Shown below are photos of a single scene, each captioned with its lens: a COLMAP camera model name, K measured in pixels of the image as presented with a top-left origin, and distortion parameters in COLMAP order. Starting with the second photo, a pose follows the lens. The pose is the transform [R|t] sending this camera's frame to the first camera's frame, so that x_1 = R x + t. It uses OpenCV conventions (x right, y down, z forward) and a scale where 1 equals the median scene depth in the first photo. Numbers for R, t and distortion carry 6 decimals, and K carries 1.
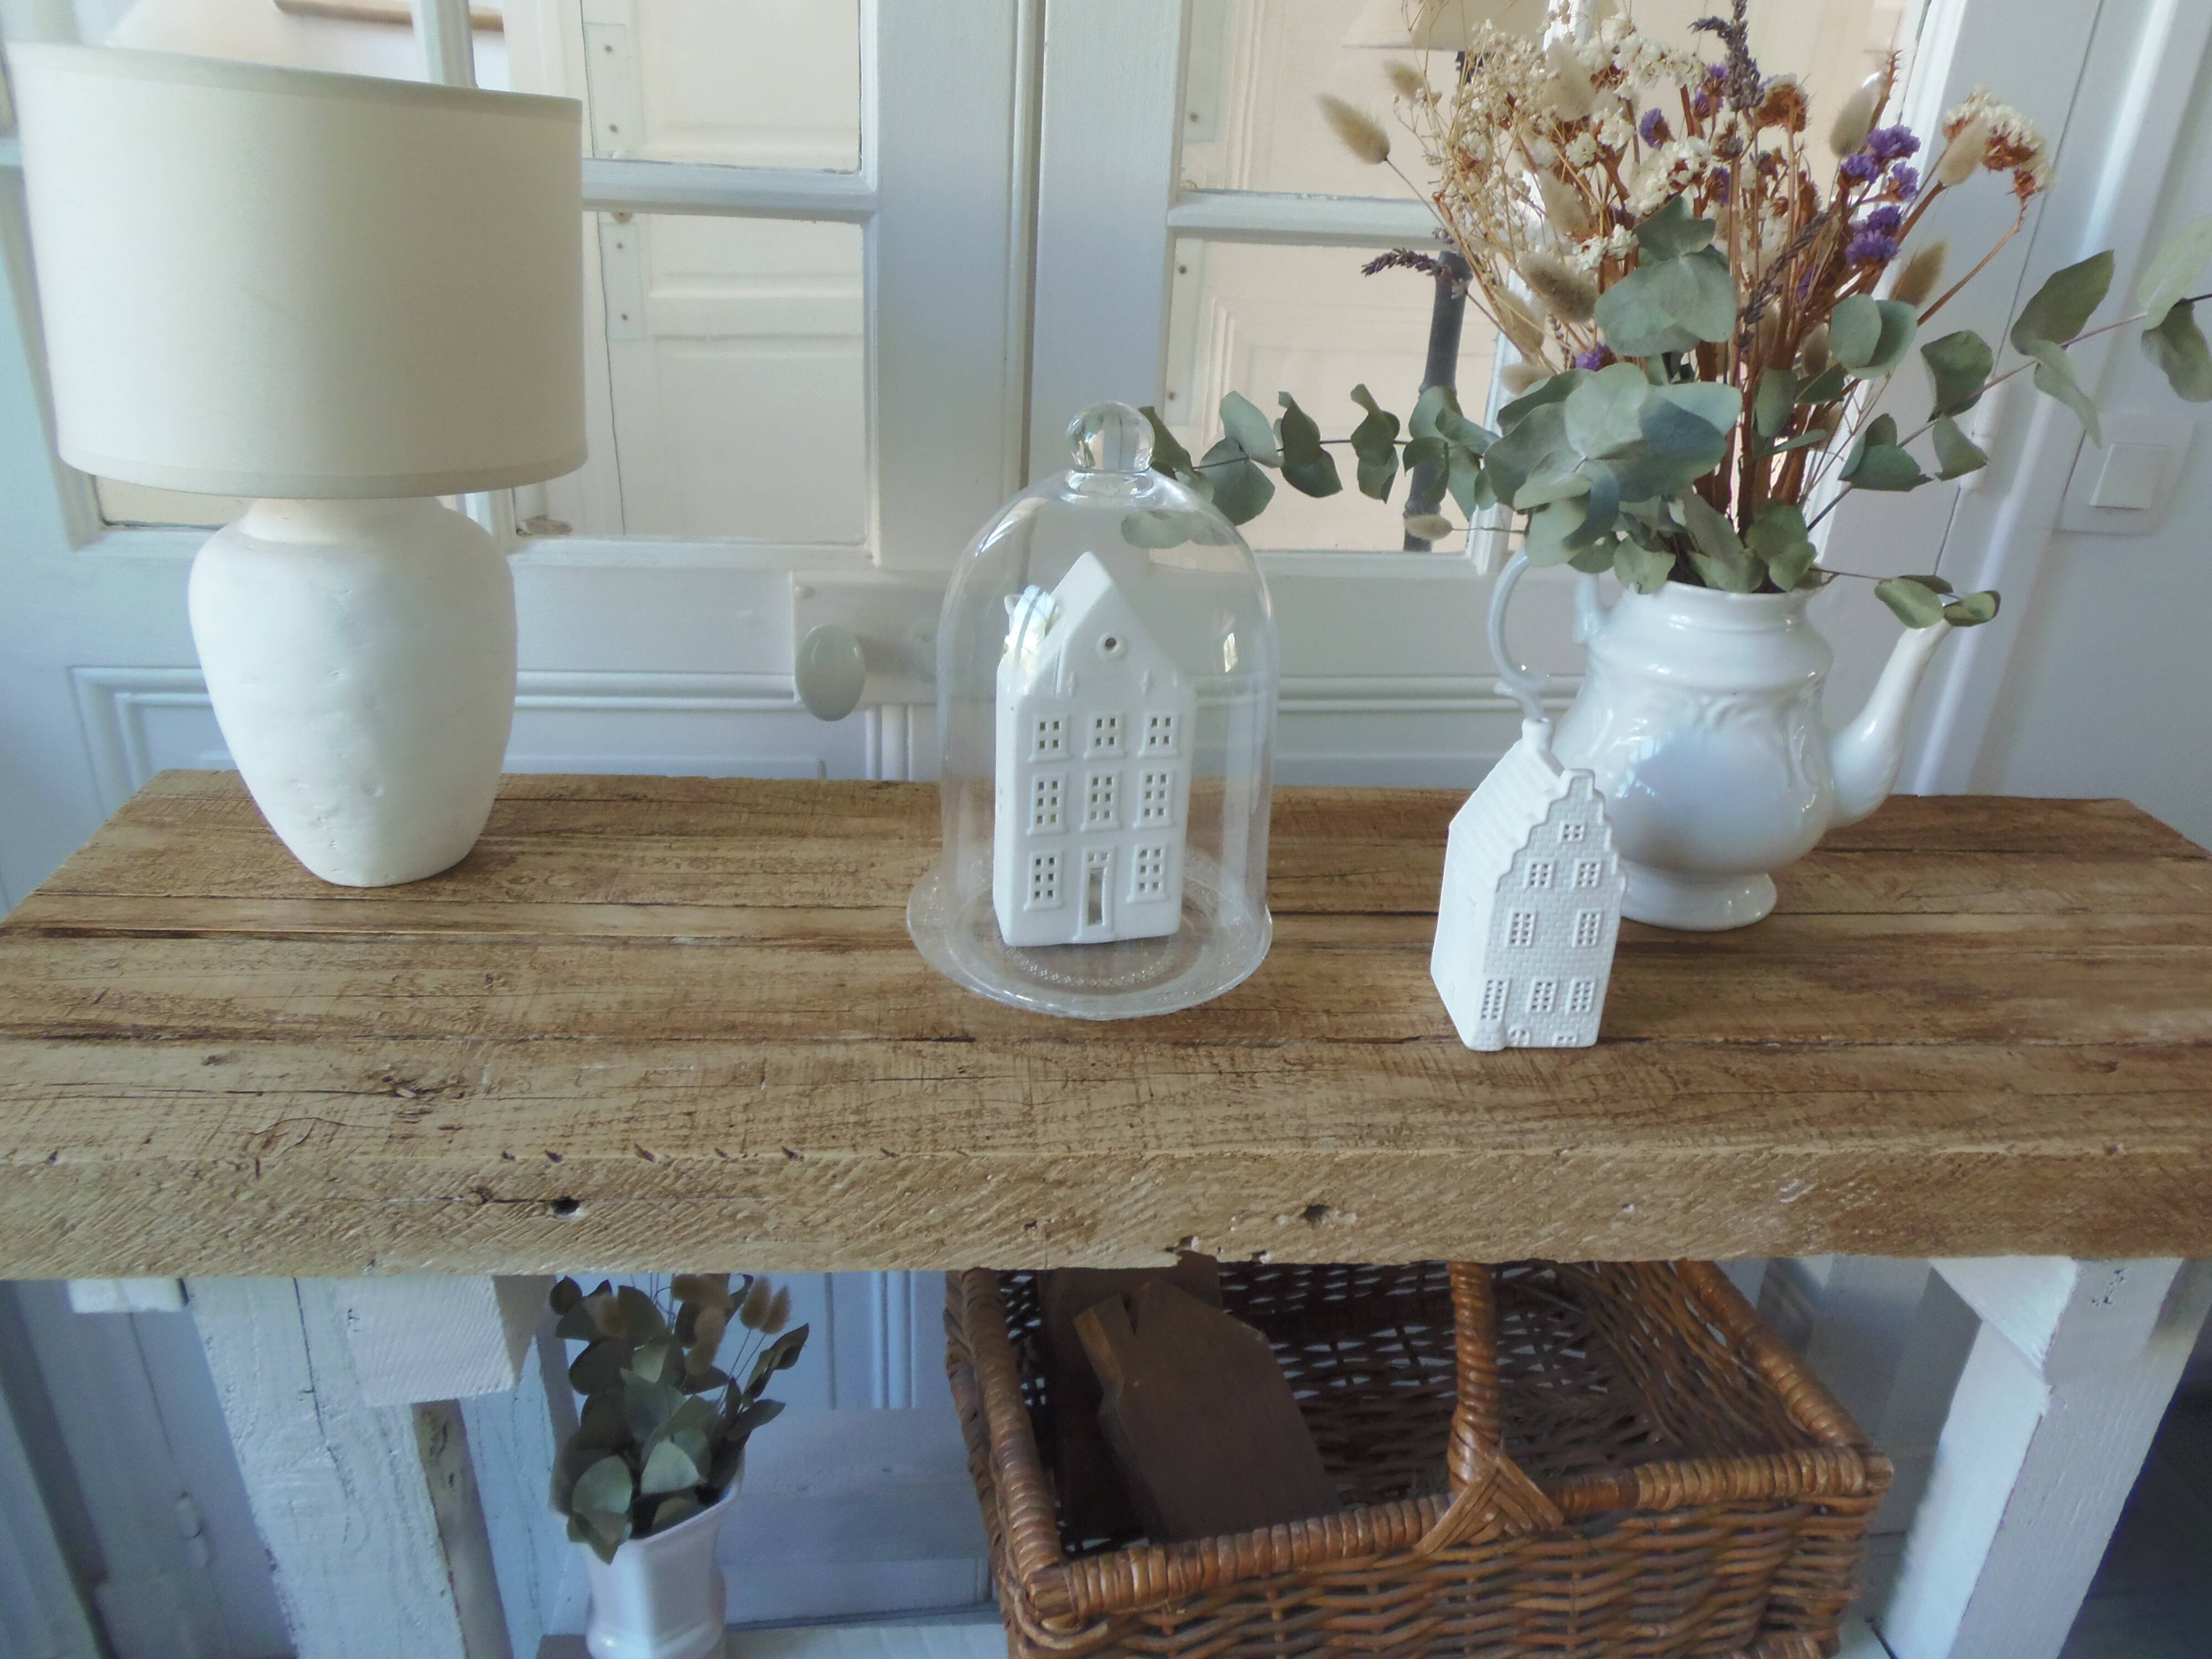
lens RADIAL K [[1602.6, 0, 1131.6], [0, 1602.6, 787.2], [0, 0, 1]] dist [-0.017128, -0.003770]
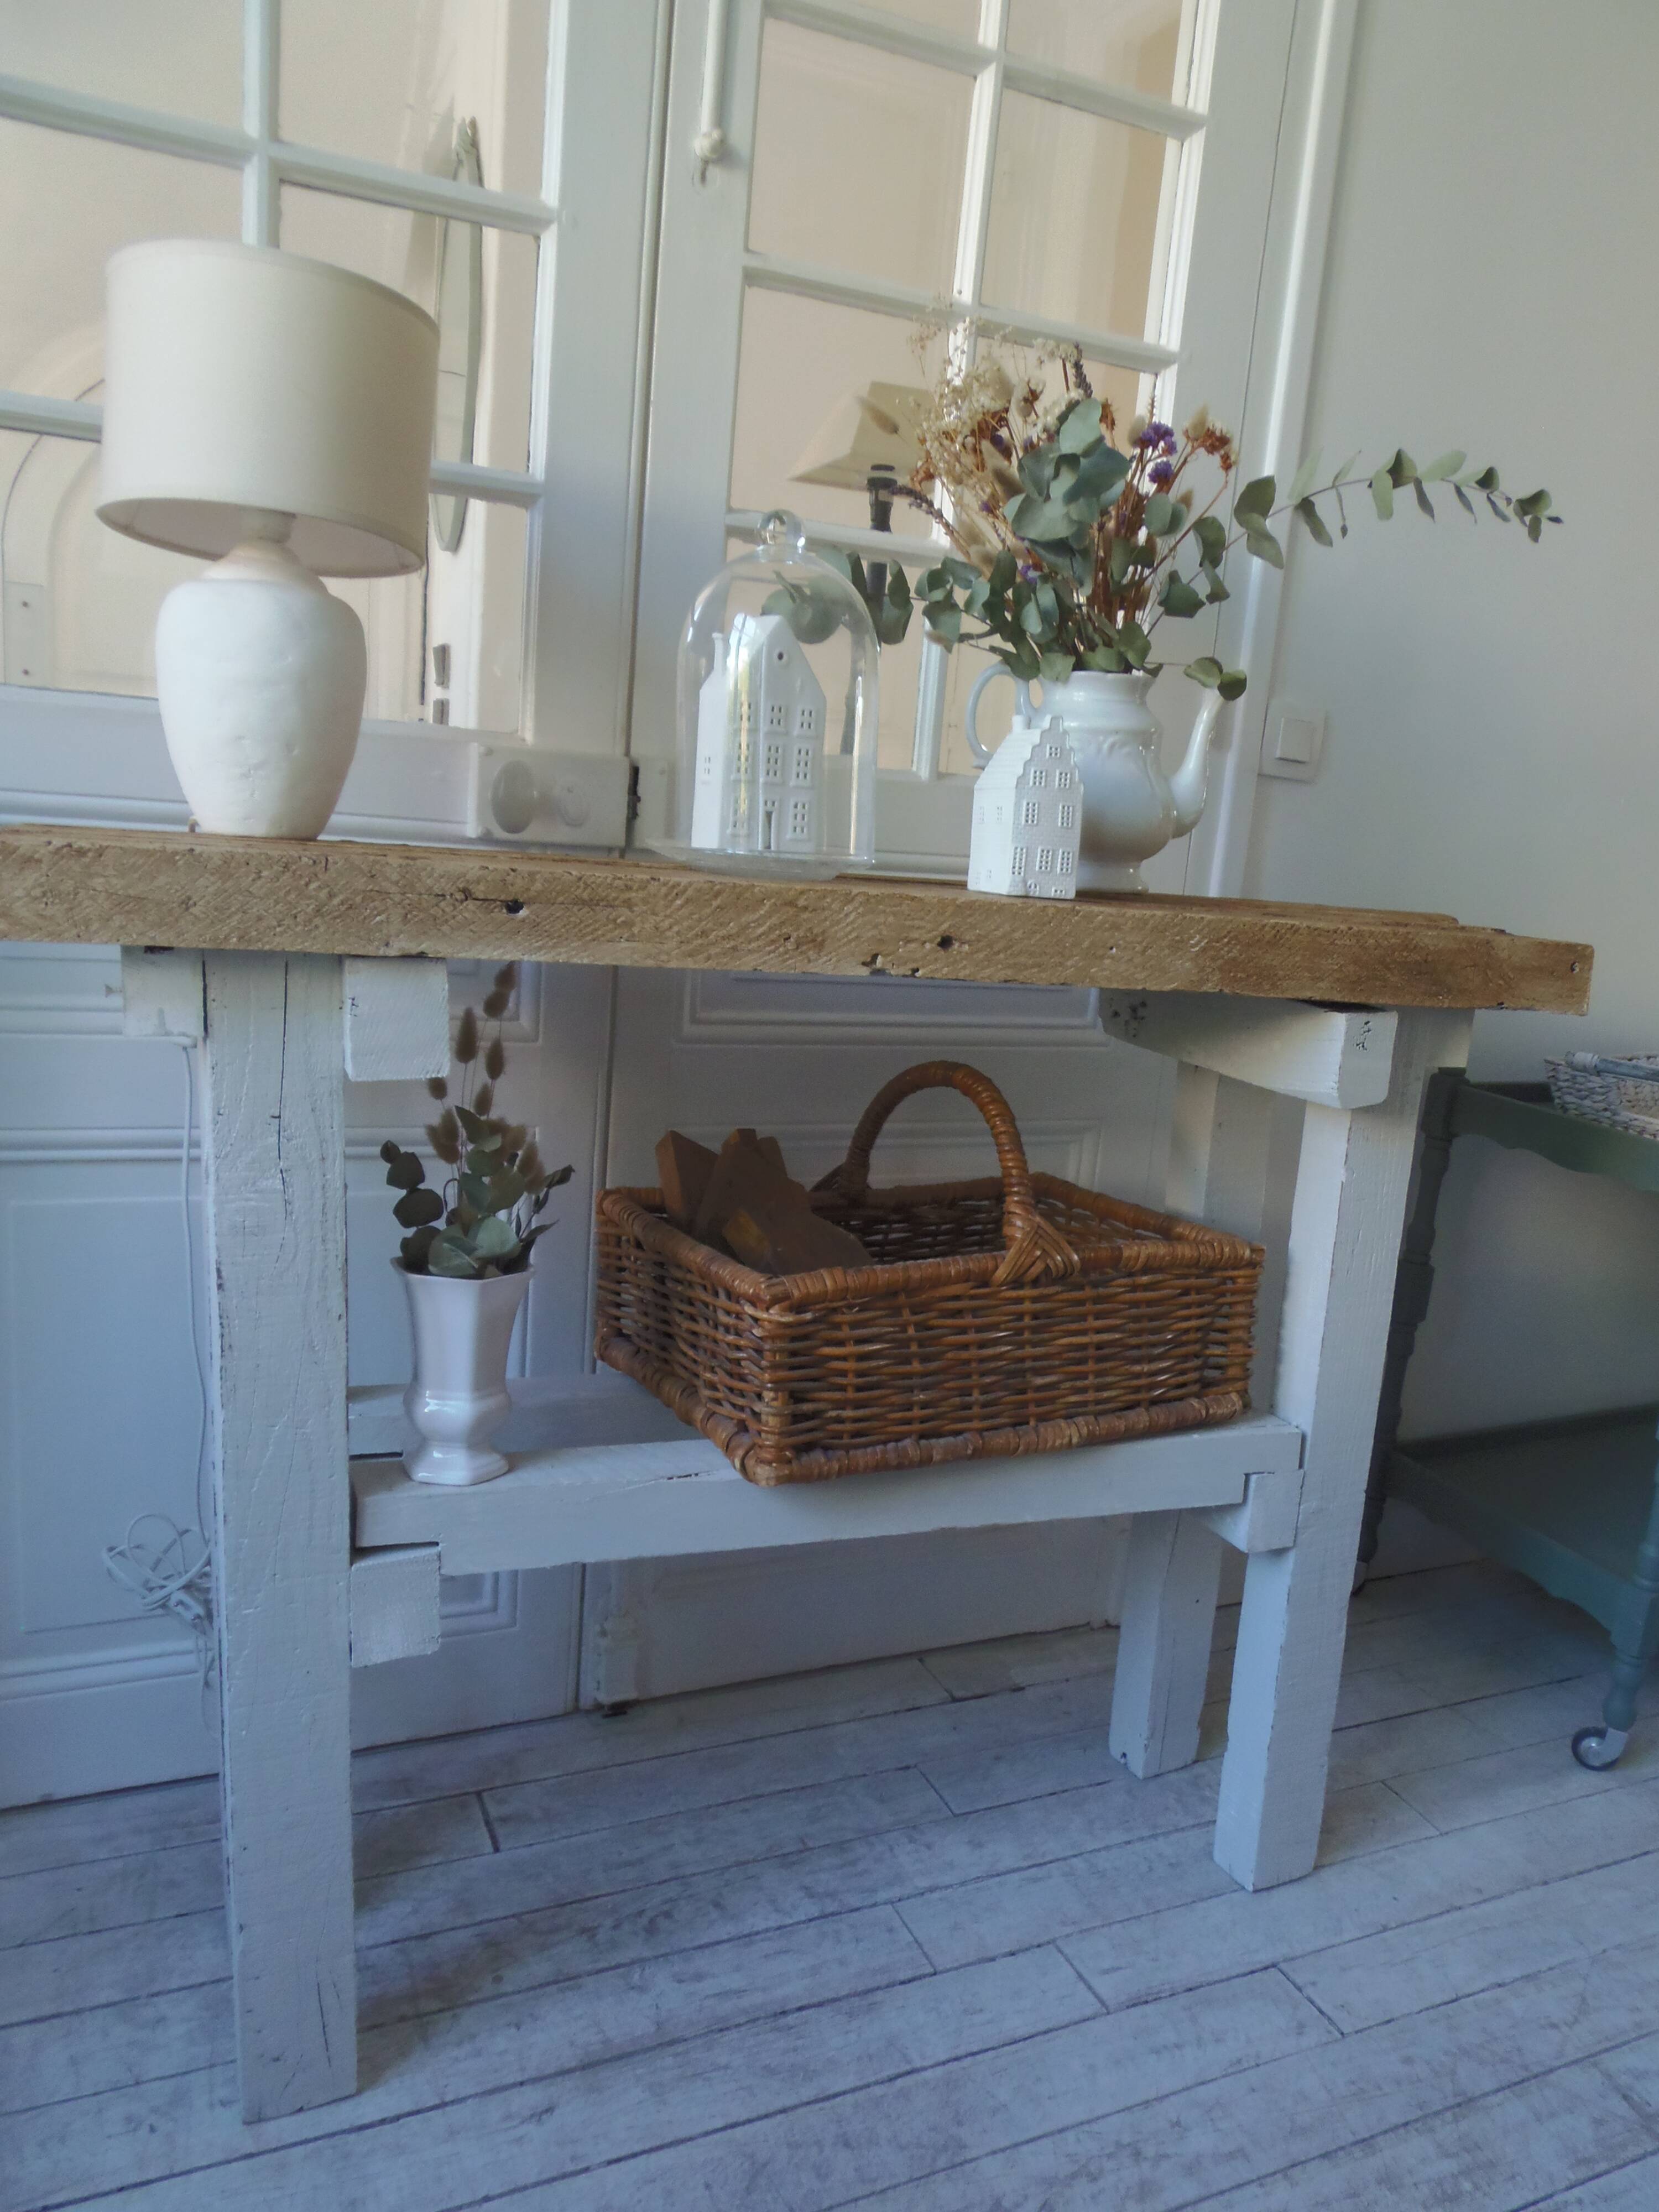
lens RADIAL K [[1602.6, 0, 869.4], [0, 1602.6, 1128.5], [0, 0, 1]] dist [-0.017128, -0.003770]
pose [[0.955287, -0.037907, 0.293241, -0.451847], [0.101768, 0.973307, -0.205710, 0.773204], [-0.277616, 0.226355, 0.933645, -0.498175]]
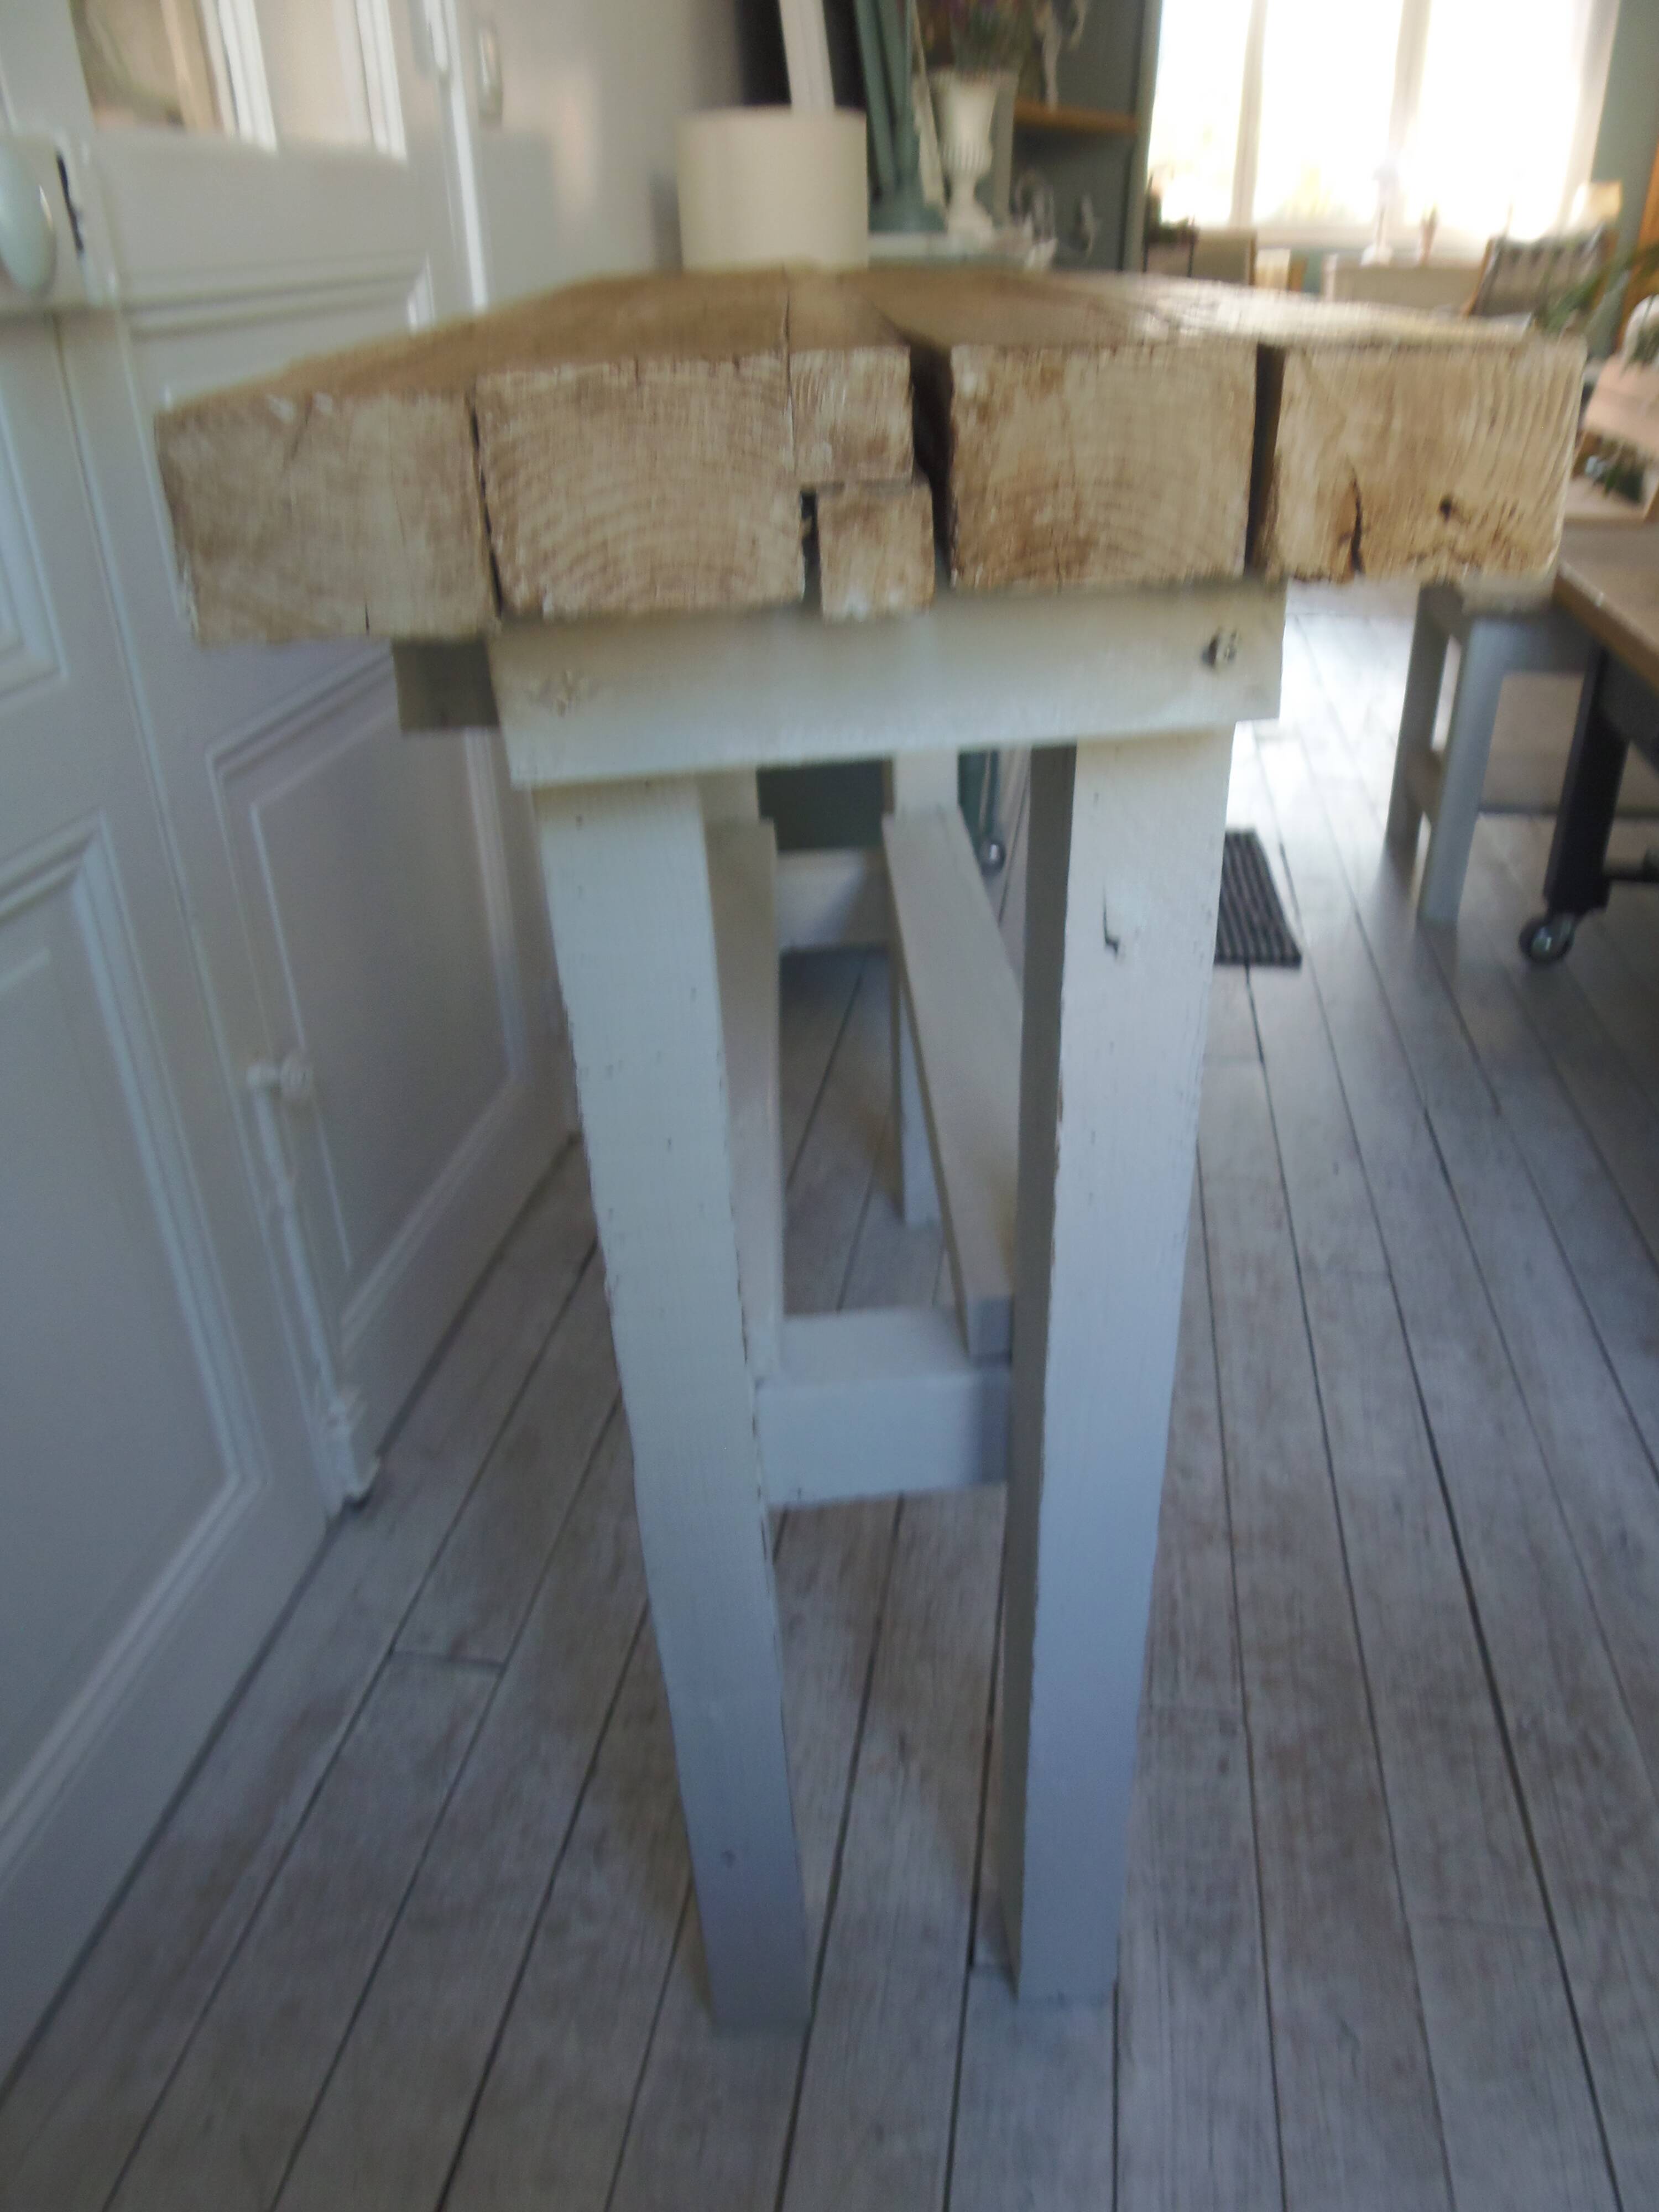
lens RADIAL K [[1602.6, 0, 874.6], [0, 1602.6, 1132.3], [0, 0, 1]] dist [-0.017128, -0.003770]
pose [[0.265023, -0.521116, 0.811296, -1.355350], [0.445128, 0.812484, 0.376471, 0.263045], [-0.855350, 0.261357, 0.447290, 0.586481]]
